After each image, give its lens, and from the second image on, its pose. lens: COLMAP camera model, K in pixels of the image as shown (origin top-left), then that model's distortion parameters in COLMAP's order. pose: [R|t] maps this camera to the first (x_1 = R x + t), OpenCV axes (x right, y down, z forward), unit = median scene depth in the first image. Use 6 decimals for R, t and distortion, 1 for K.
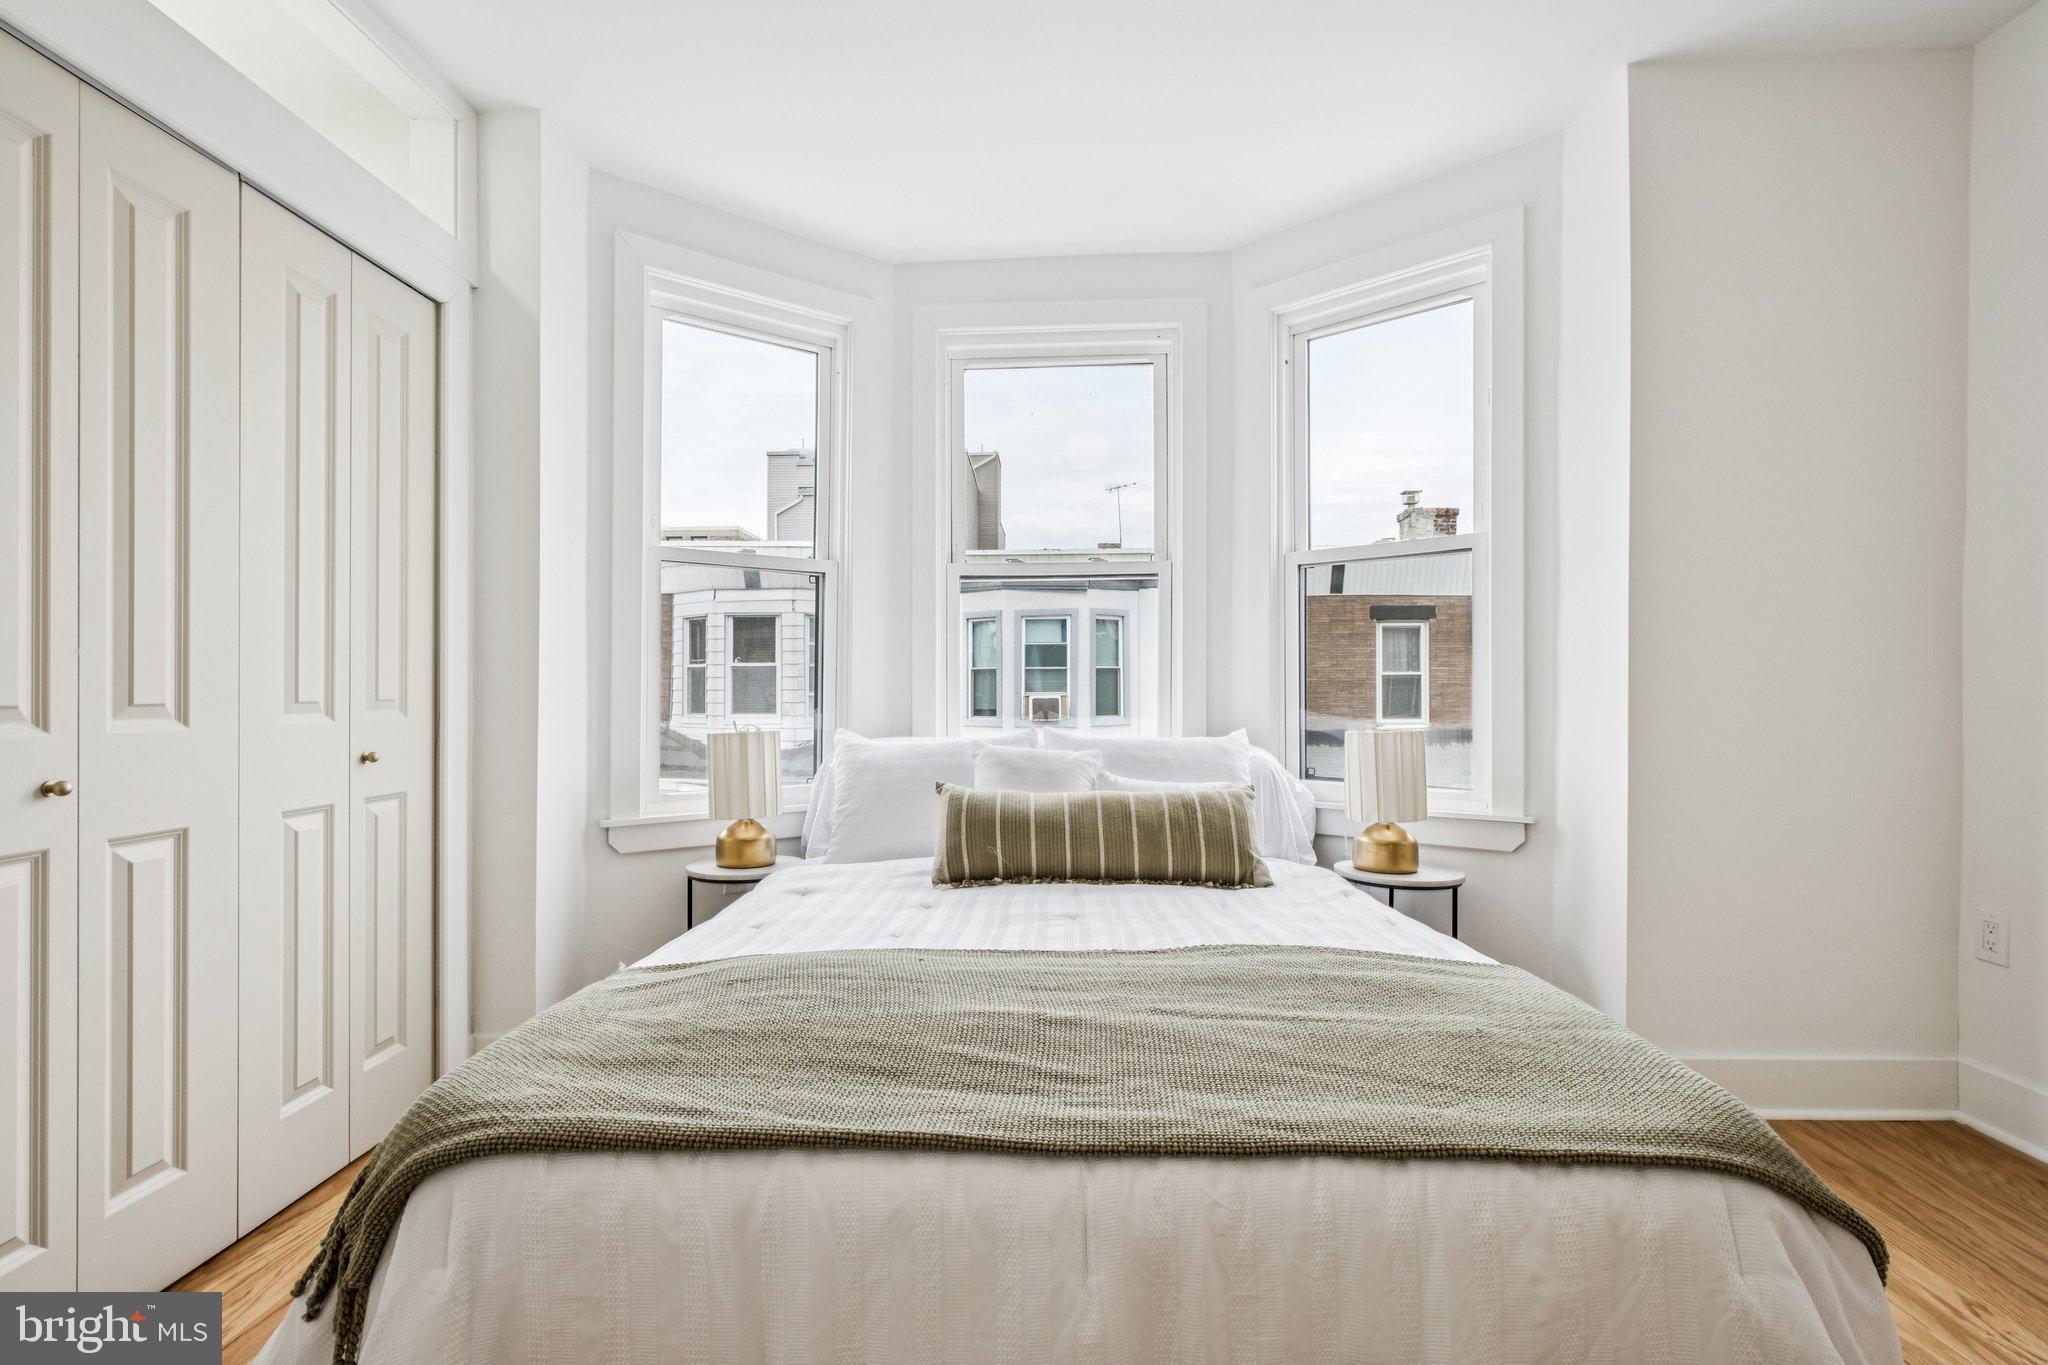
lens RADIAL K [[985.3, 0, 1020.2], [0, 985.3, 676.6], [0, 0, 1]] dist [-0.000710, -0.005636]
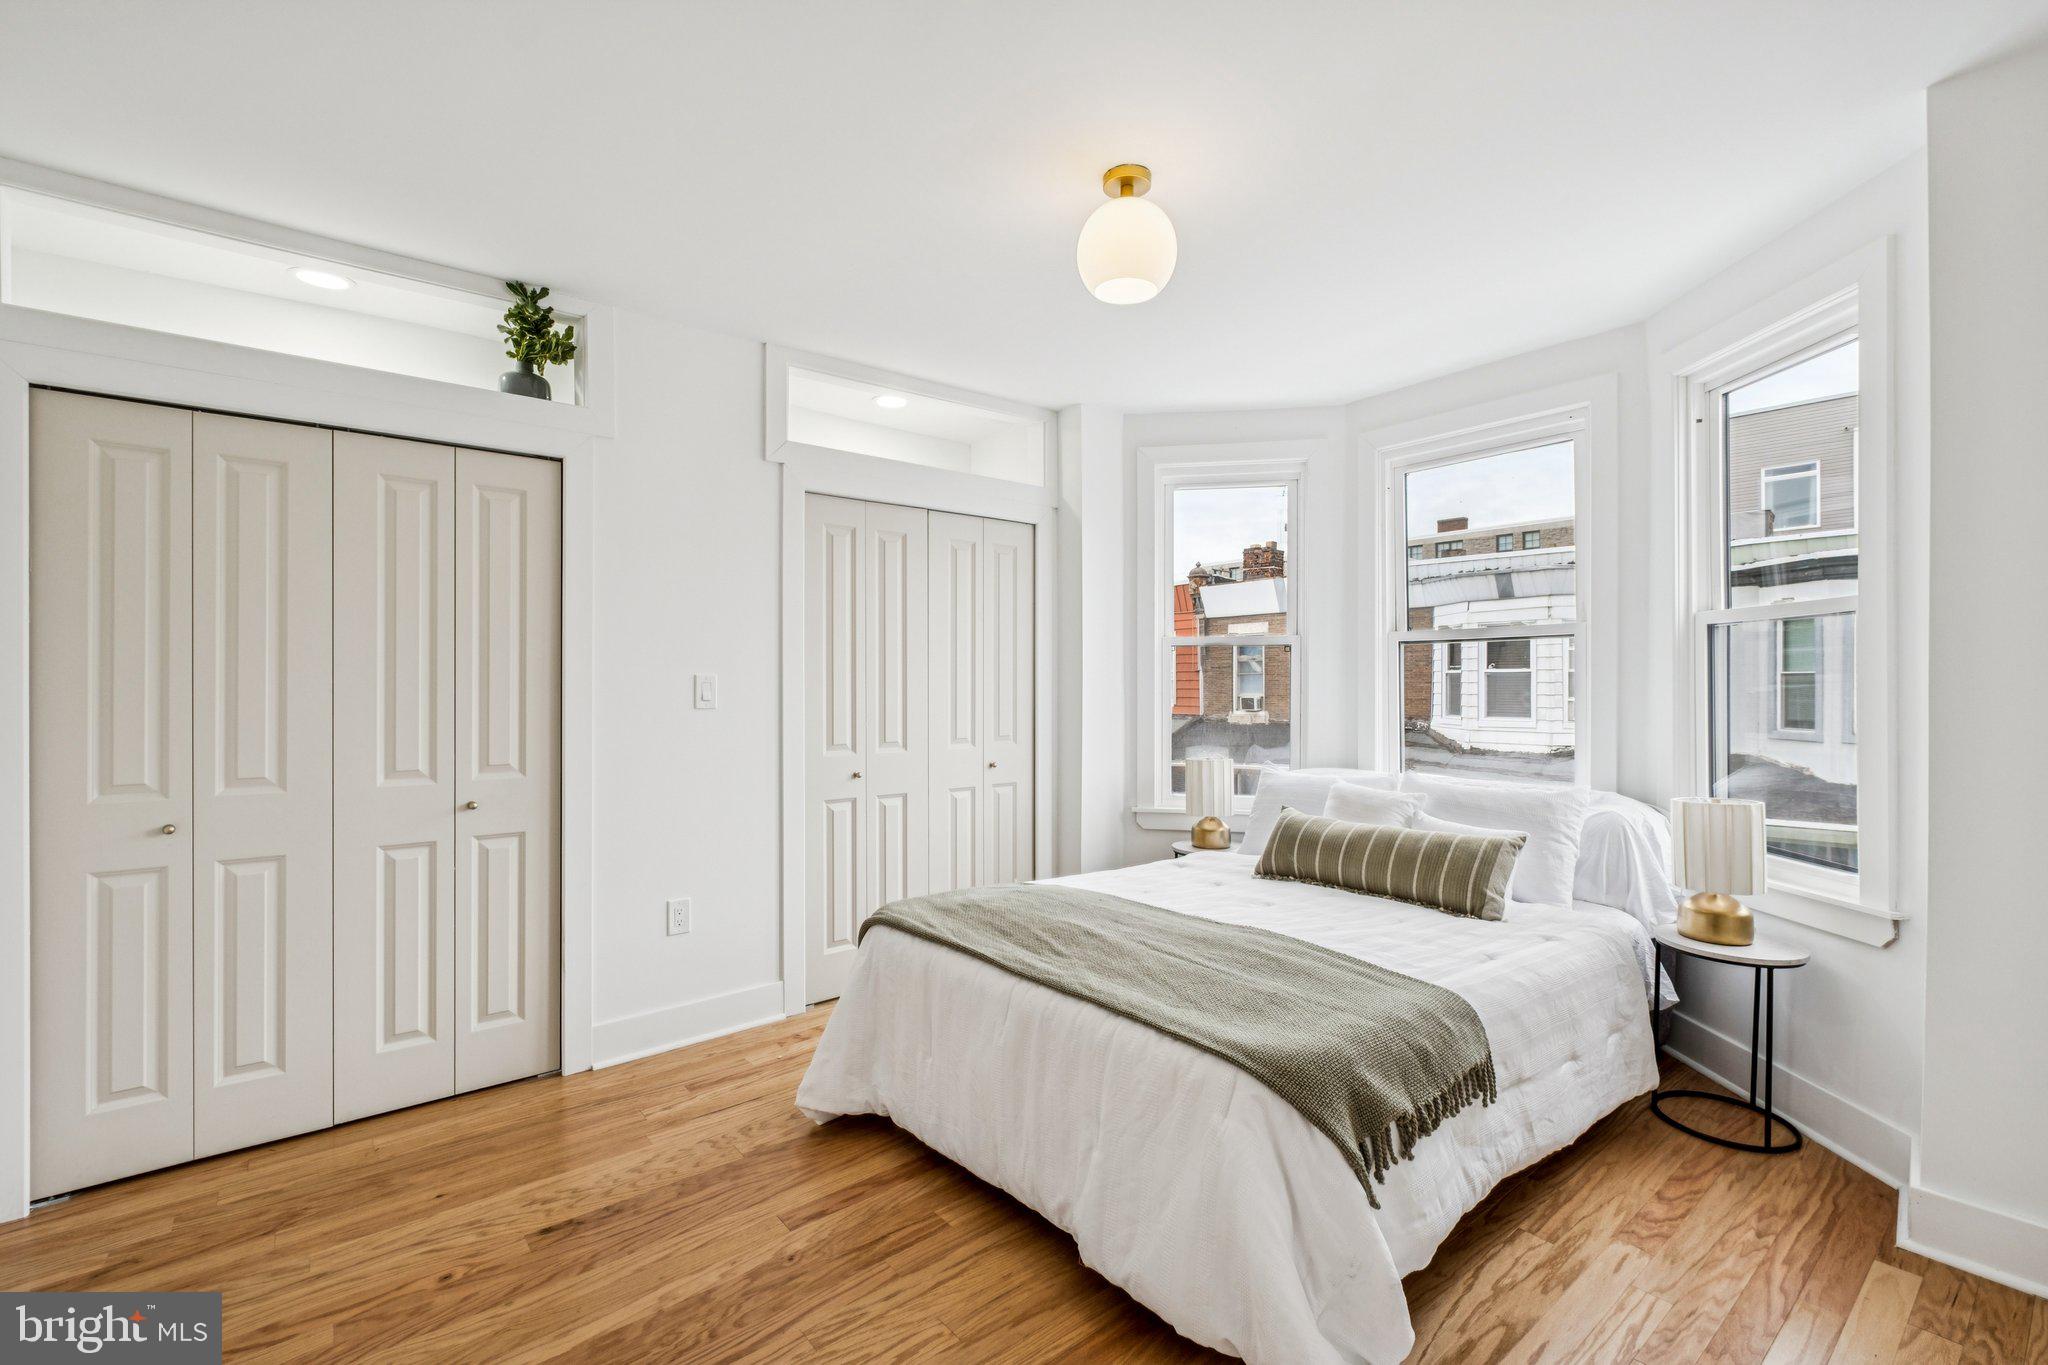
lens RADIAL K [[892.8, 0, 1012.3], [0, 892.8, 670.4], [0, 0, 1]] dist [-0.004186, -0.000456]
pose [[0.661433, -0.008836, -0.749952, 0.677653], [0.008614, 0.999954, -0.004184, -0.095023], [0.749955, -0.003693, 0.661479, -0.169816]]
